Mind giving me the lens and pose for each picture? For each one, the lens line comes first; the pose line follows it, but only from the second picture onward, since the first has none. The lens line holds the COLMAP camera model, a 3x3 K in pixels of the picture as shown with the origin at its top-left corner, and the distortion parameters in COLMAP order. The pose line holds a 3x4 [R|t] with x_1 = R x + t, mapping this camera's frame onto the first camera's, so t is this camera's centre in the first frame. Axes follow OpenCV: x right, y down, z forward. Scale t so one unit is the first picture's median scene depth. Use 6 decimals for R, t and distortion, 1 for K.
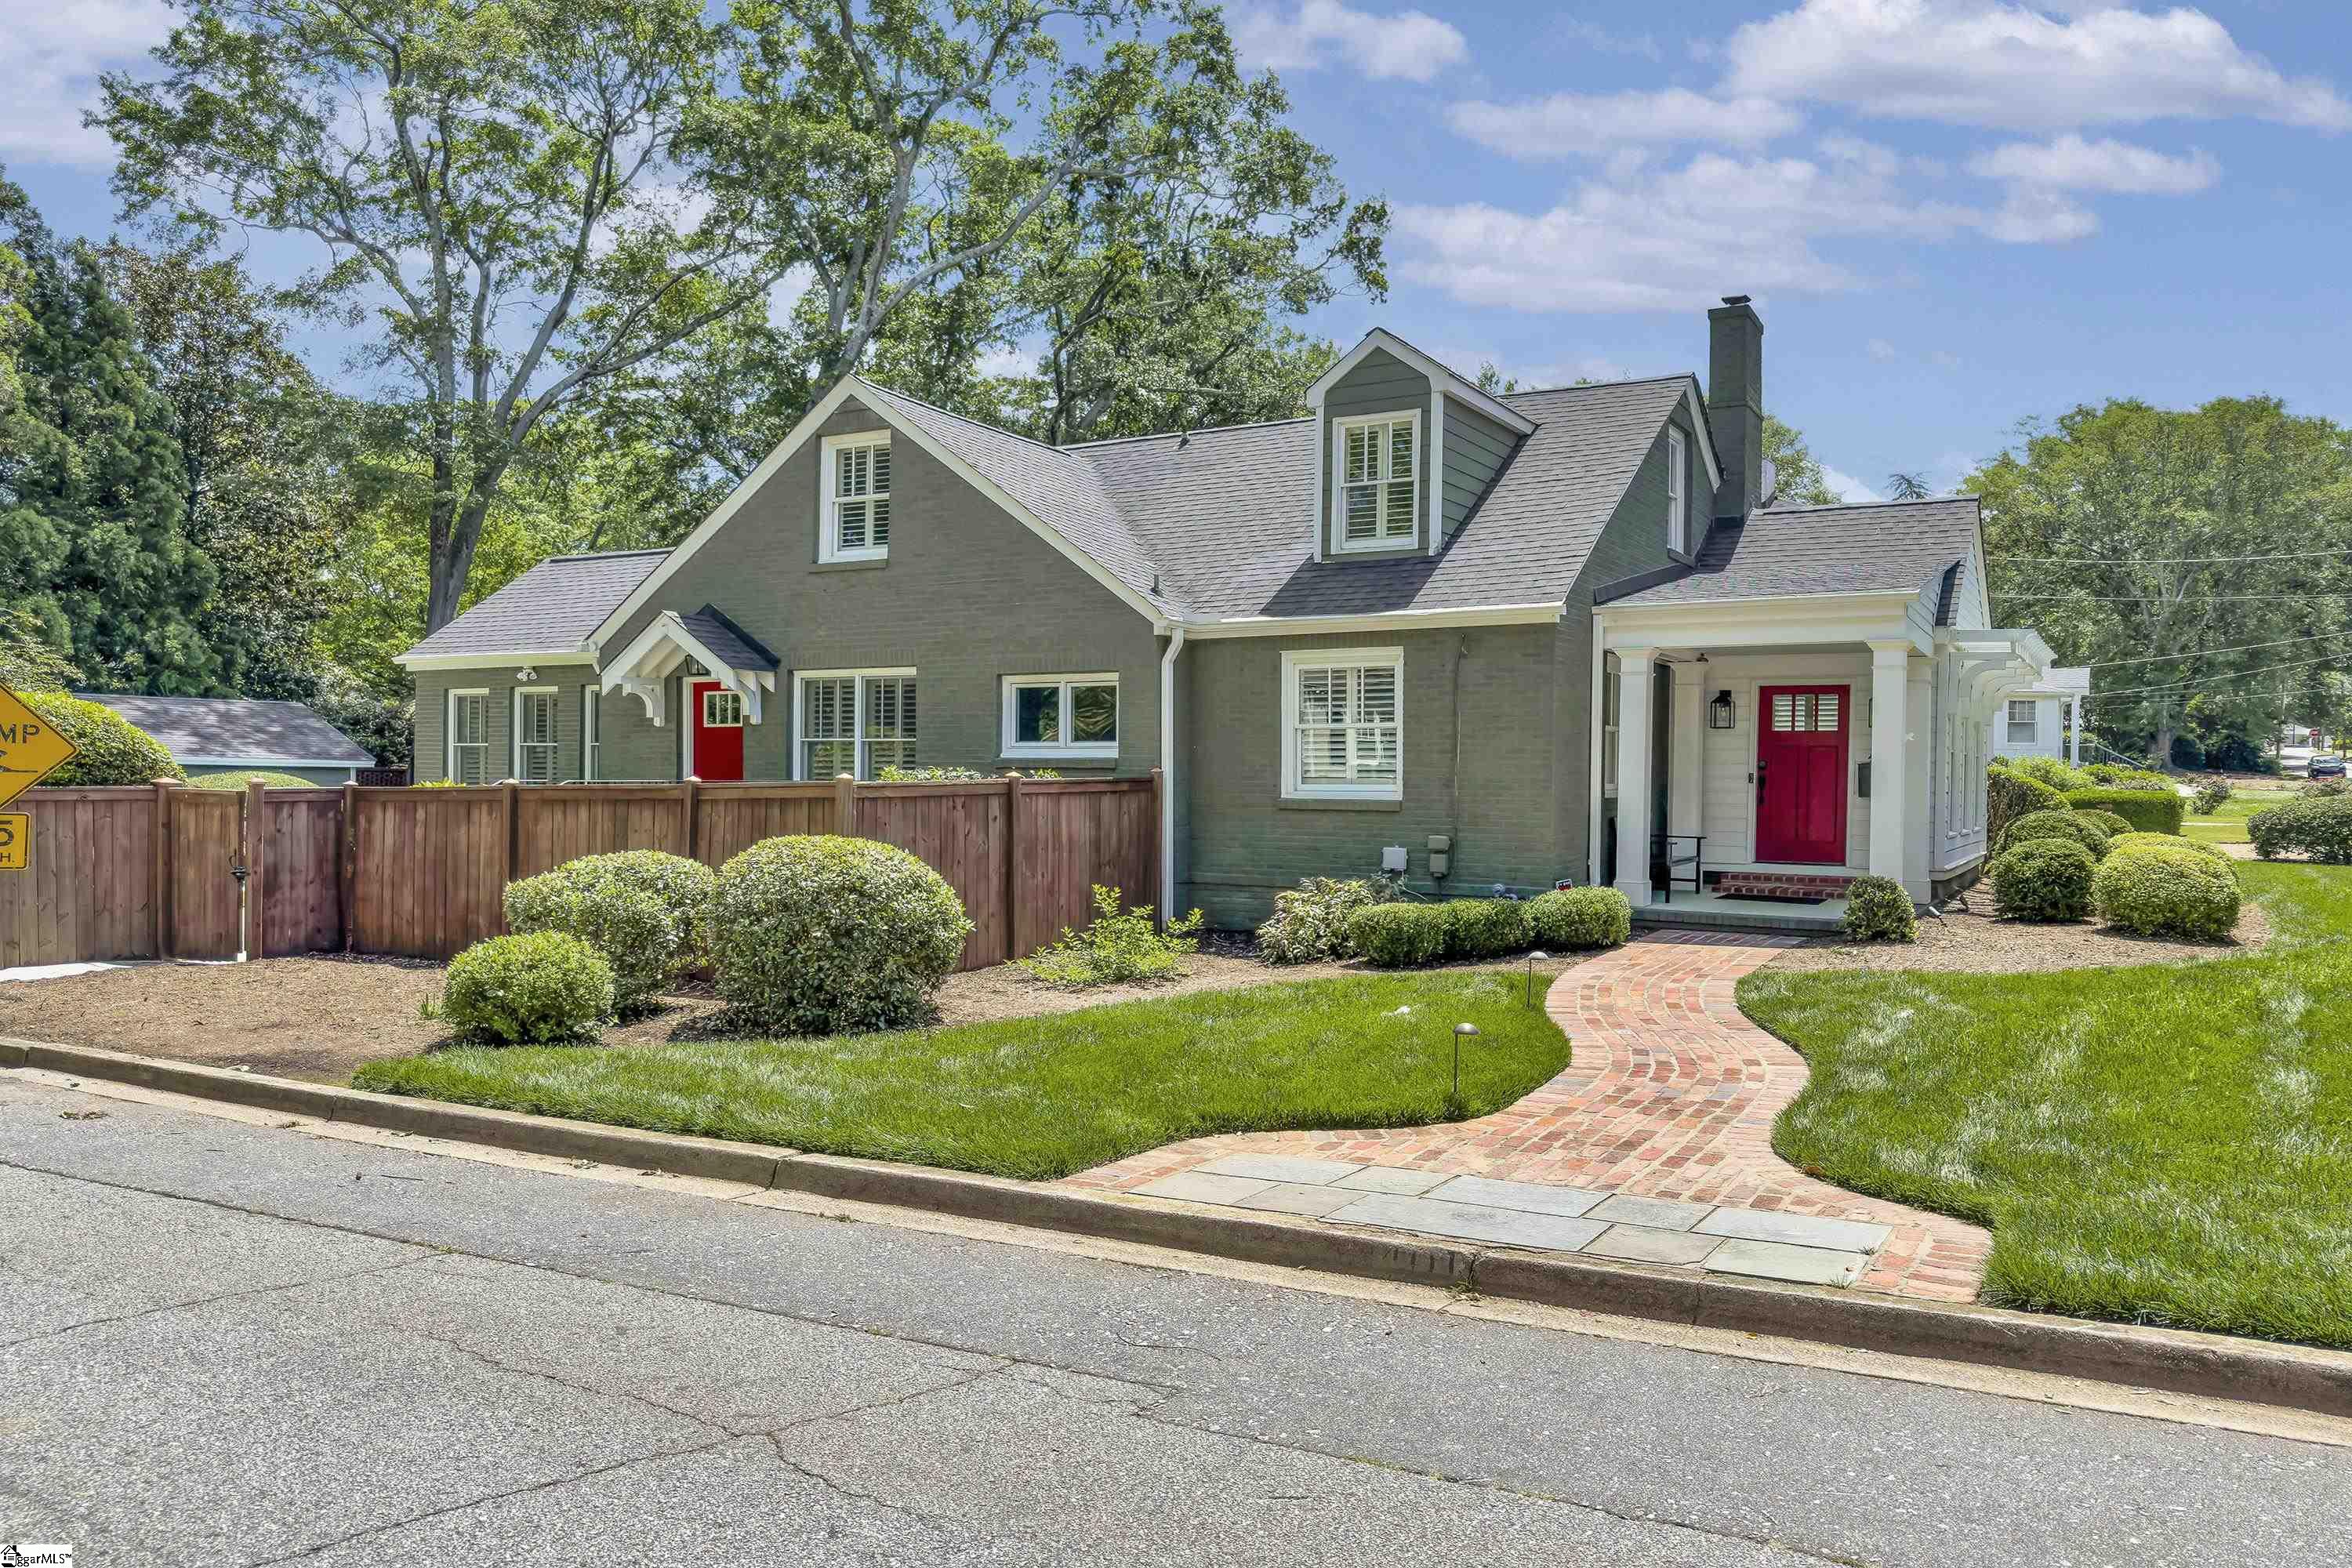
lens RADIAL K [[1671.0, 0, 1169.5], [0, 1671.0, 792.5], [0, 0, 1]] dist [-0.018822, 0.022910]
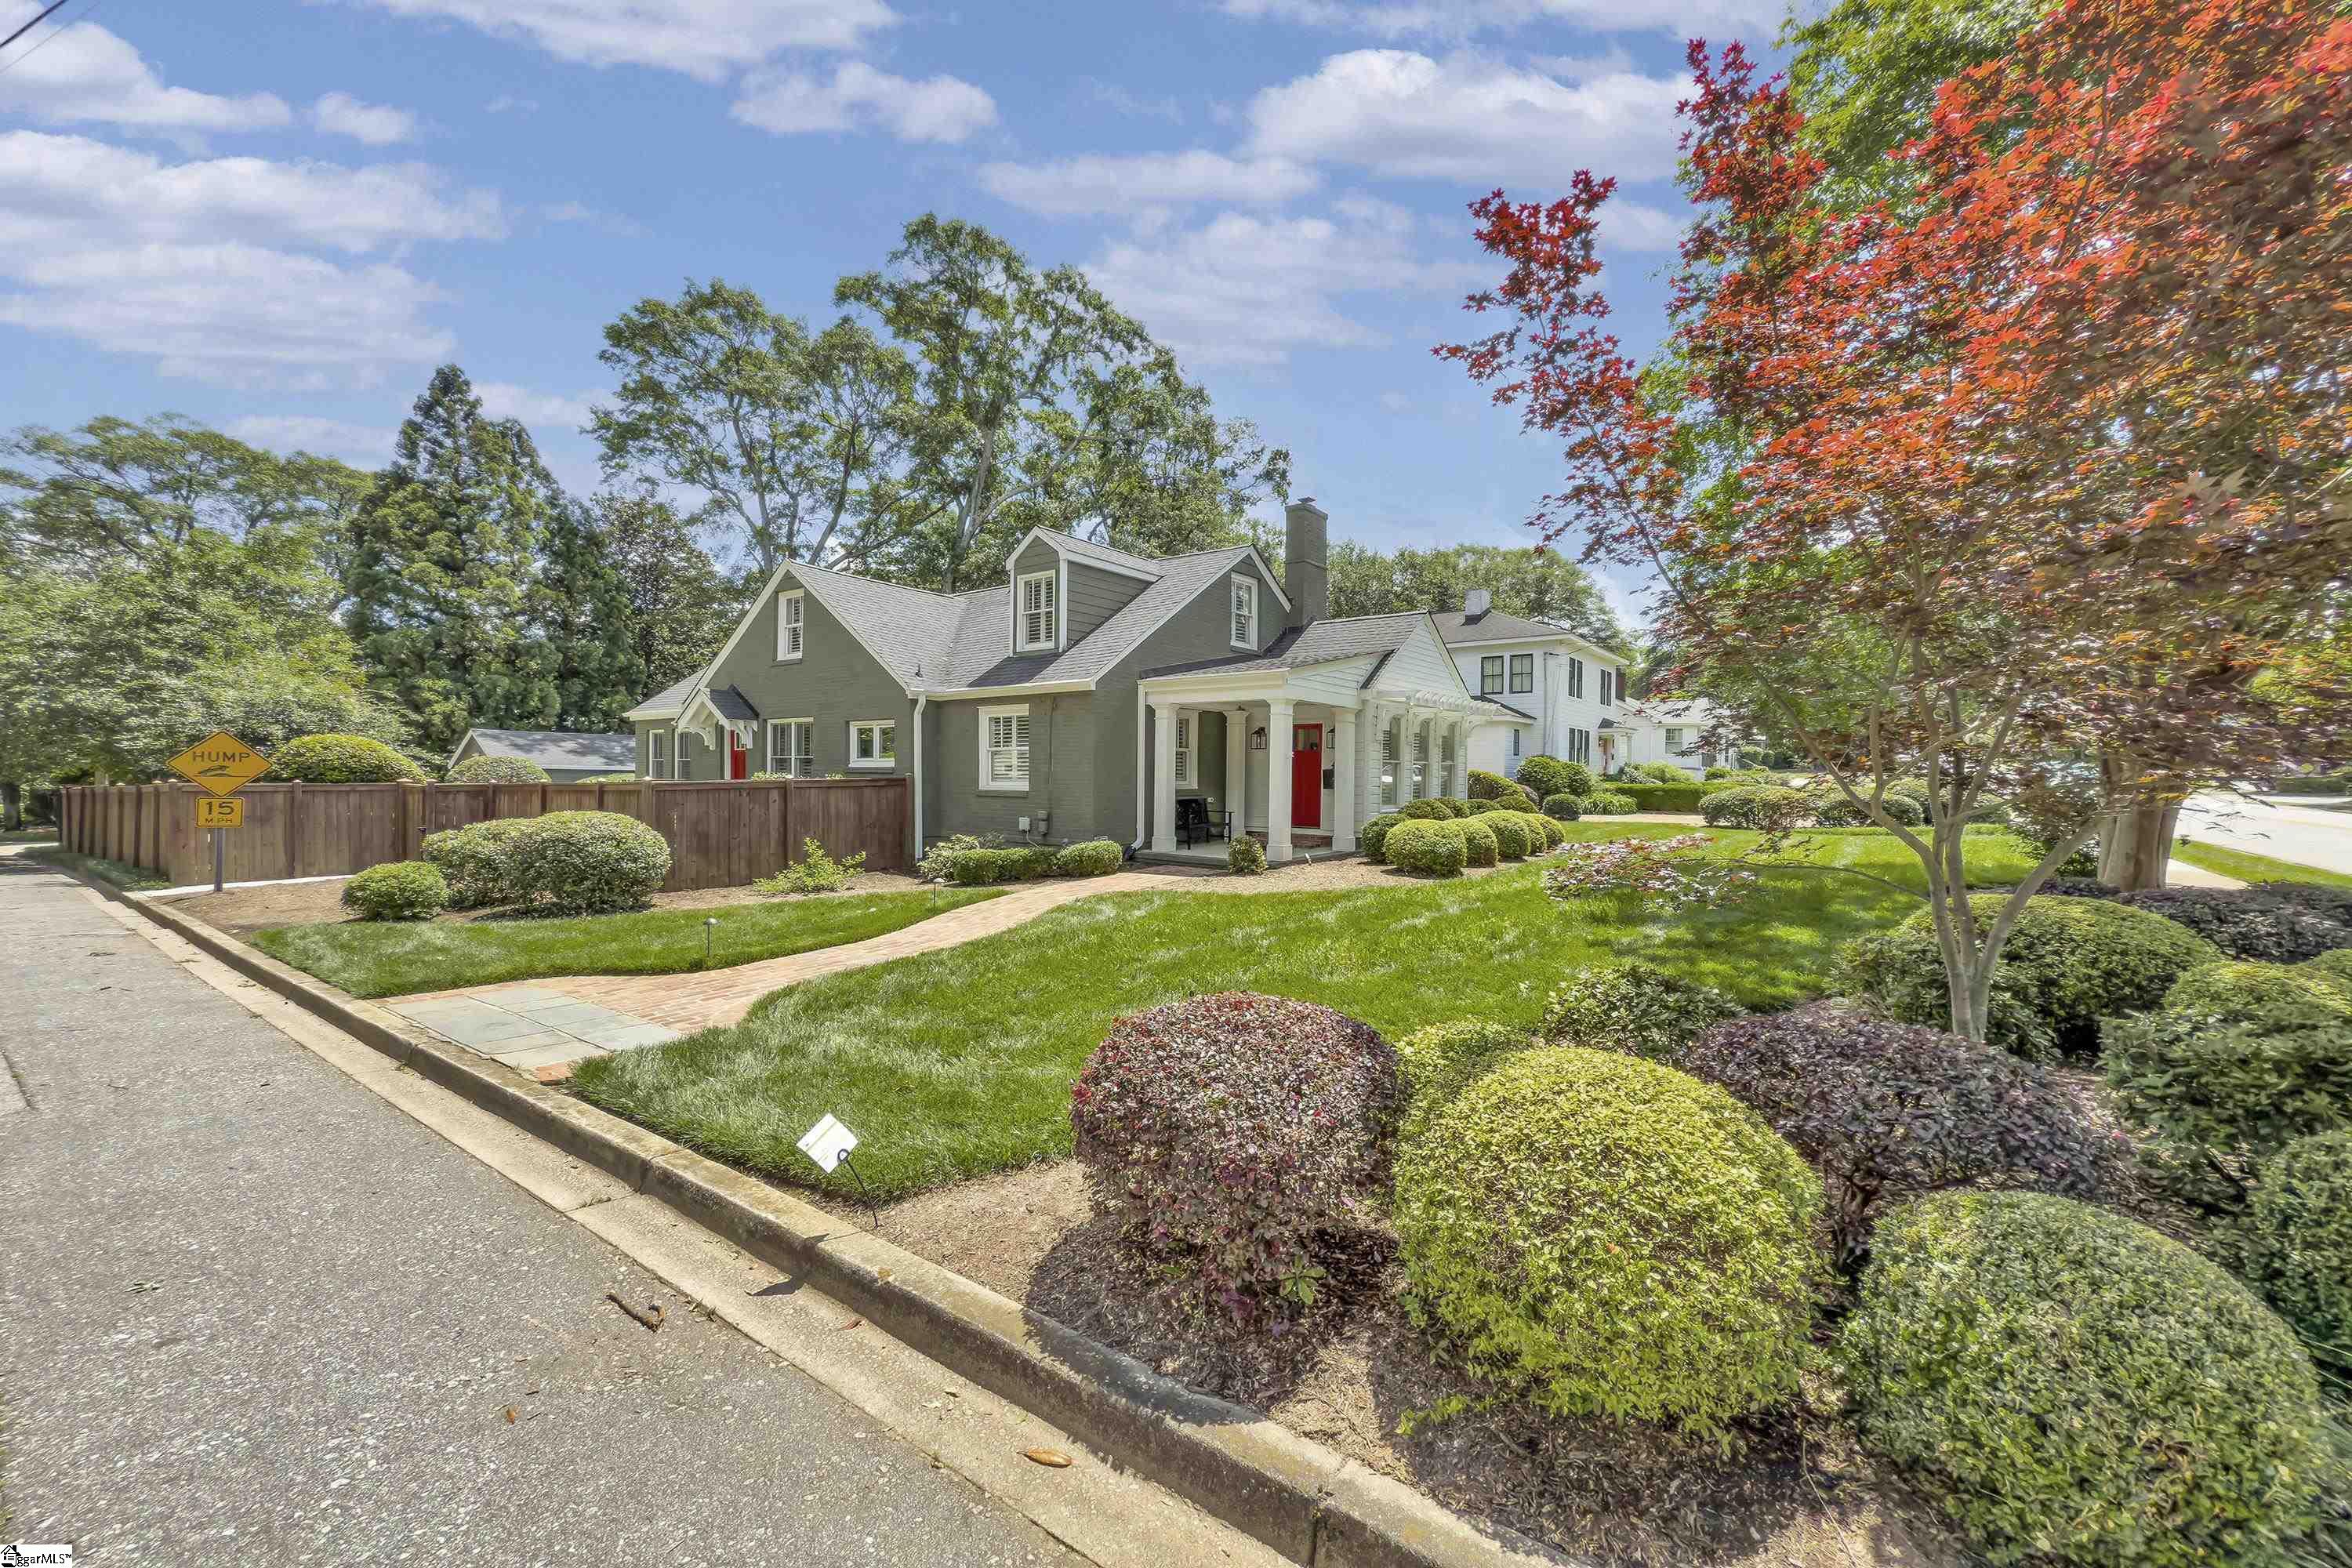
lens RADIAL K [[939.7, 0, 1184.7], [0, 939.7, 780.6], [0, 0, 1]] dist [-0.003502, 0.000736]
pose [[0.994441, -0.000139, -0.105292, 0.357487], [-0.000133, 0.999997, -0.002575, -0.003434], [0.105292, 0.002575, 0.994438, 0.019690]]
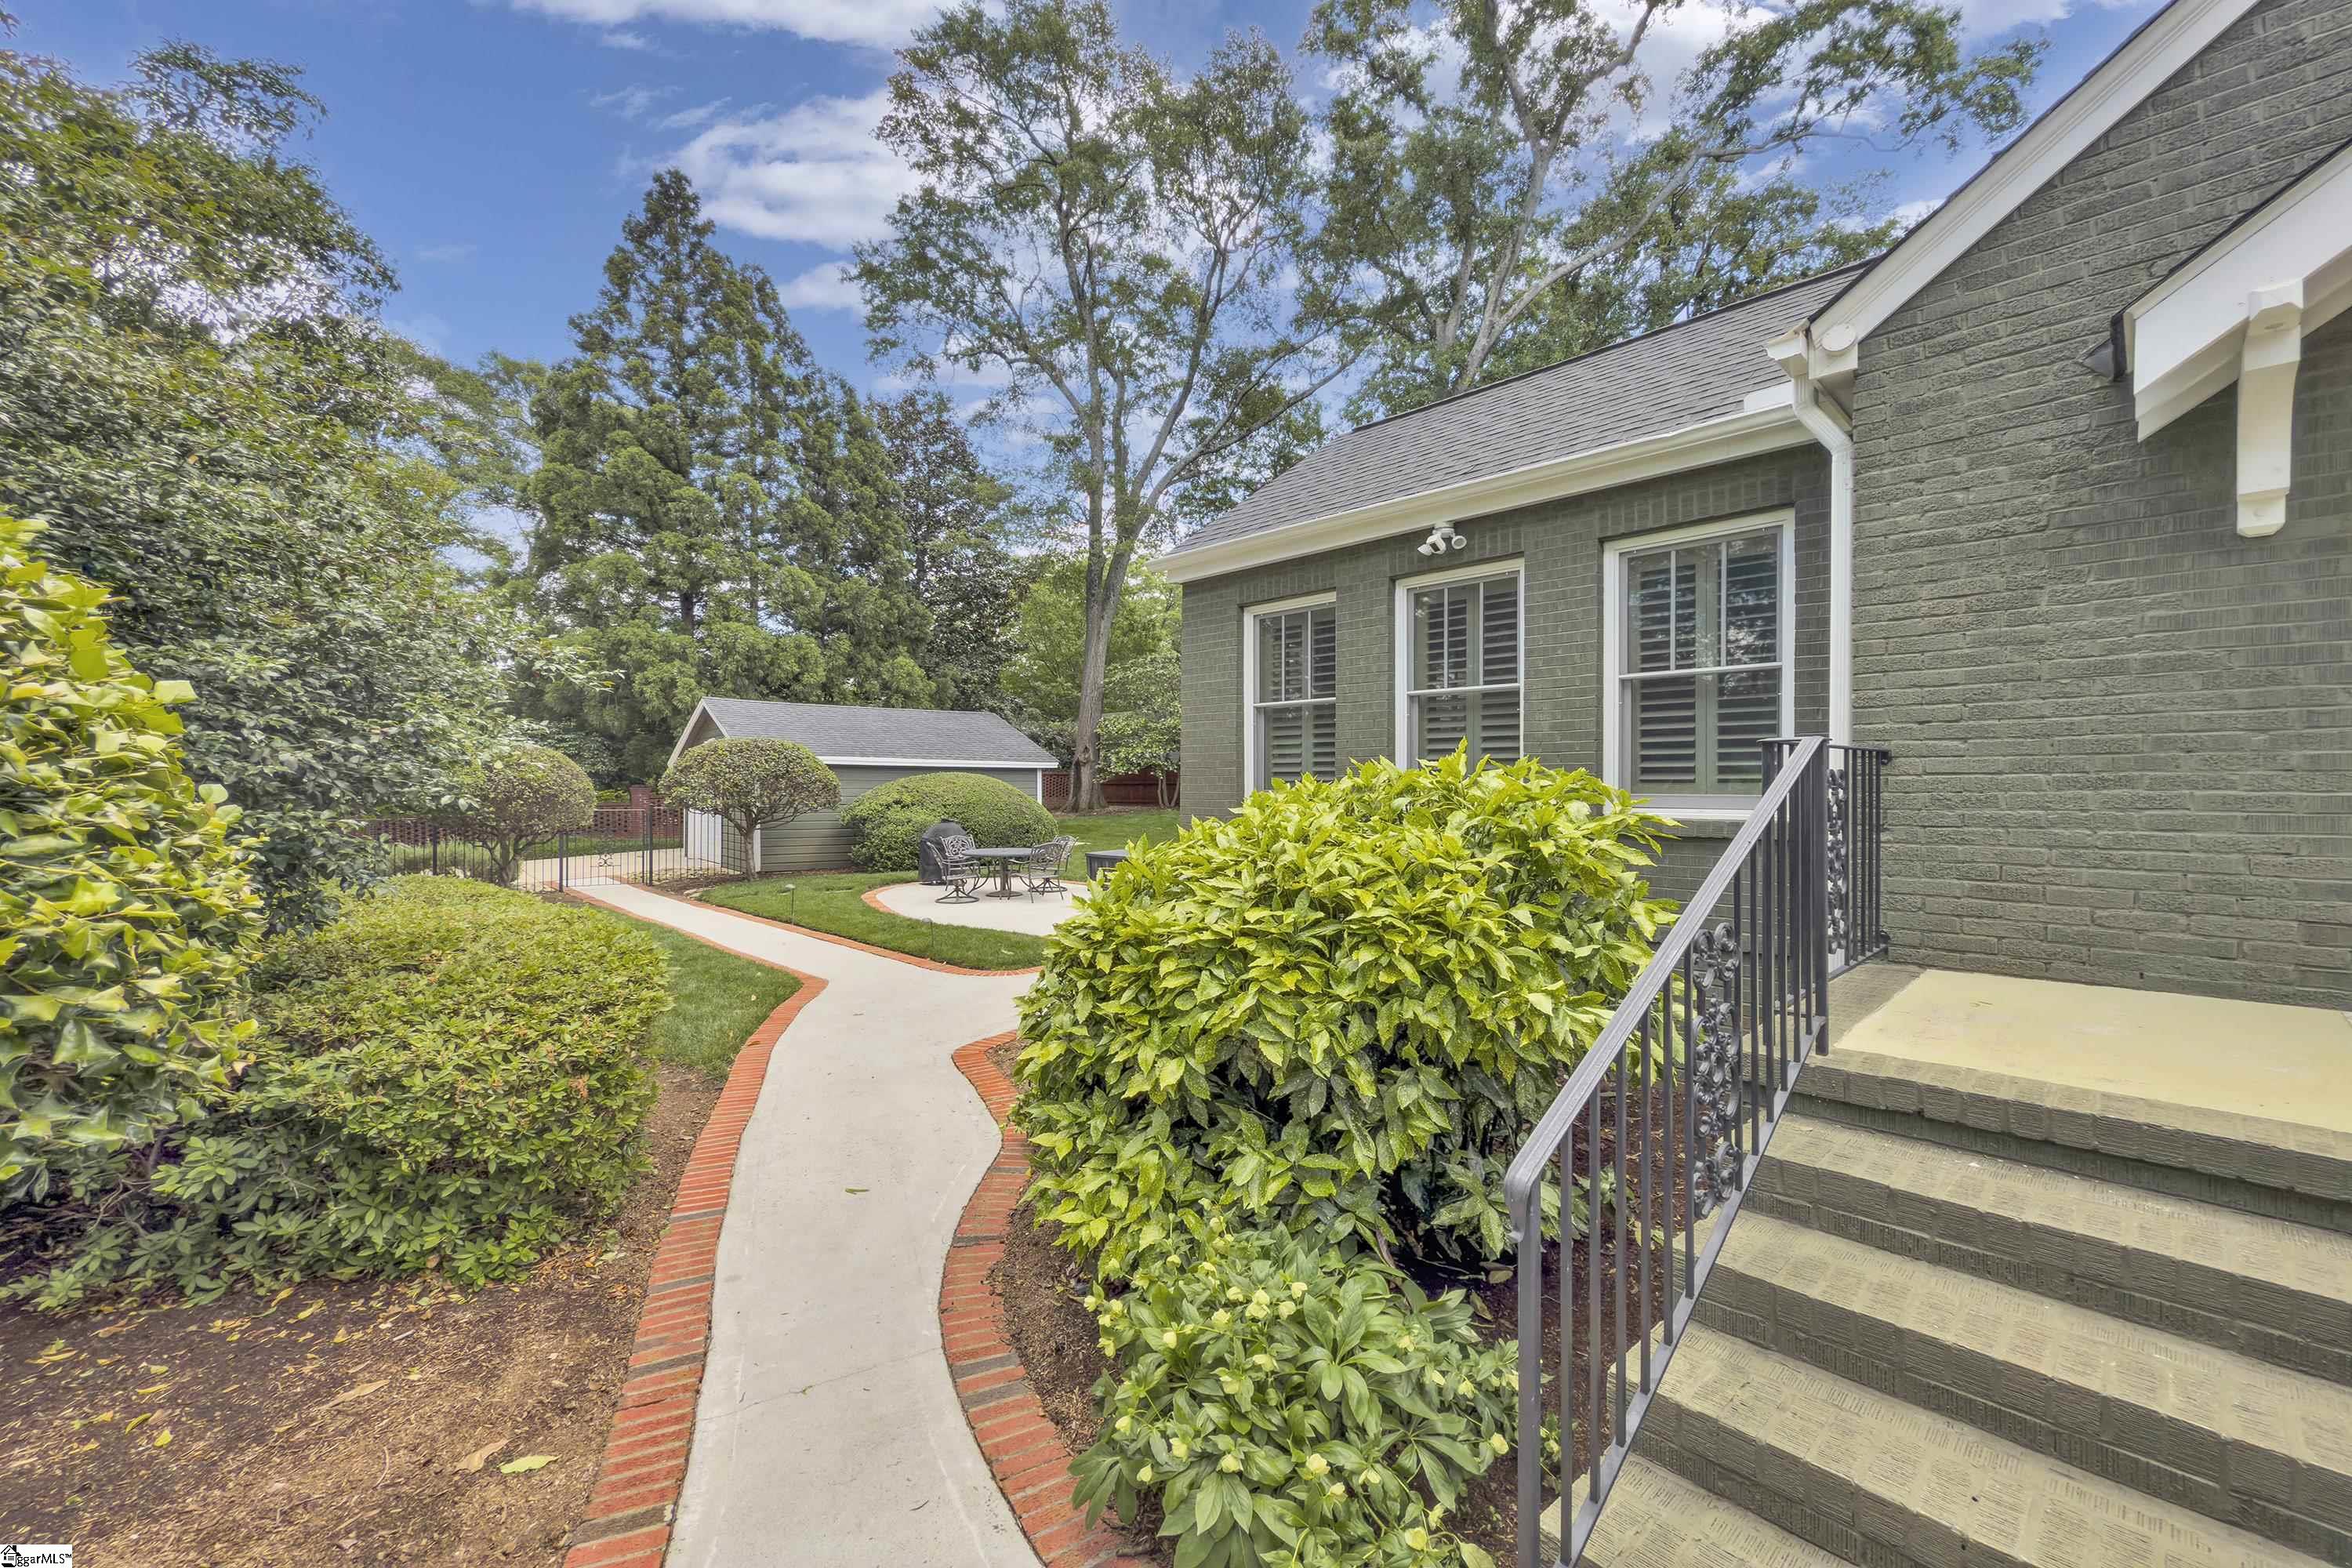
lens RADIAL K [[939.7, 0, 1180.4], [0, 939.7, 782.9], [0, 0, 1]] dist [-0.003502, 0.000736]
pose [[0.960308, -0.006964, -0.278854, -0.469118], [0.005482, 0.999966, -0.006095, -0.002981], [0.278887, 0.004325, 0.960314, 0.892433]]
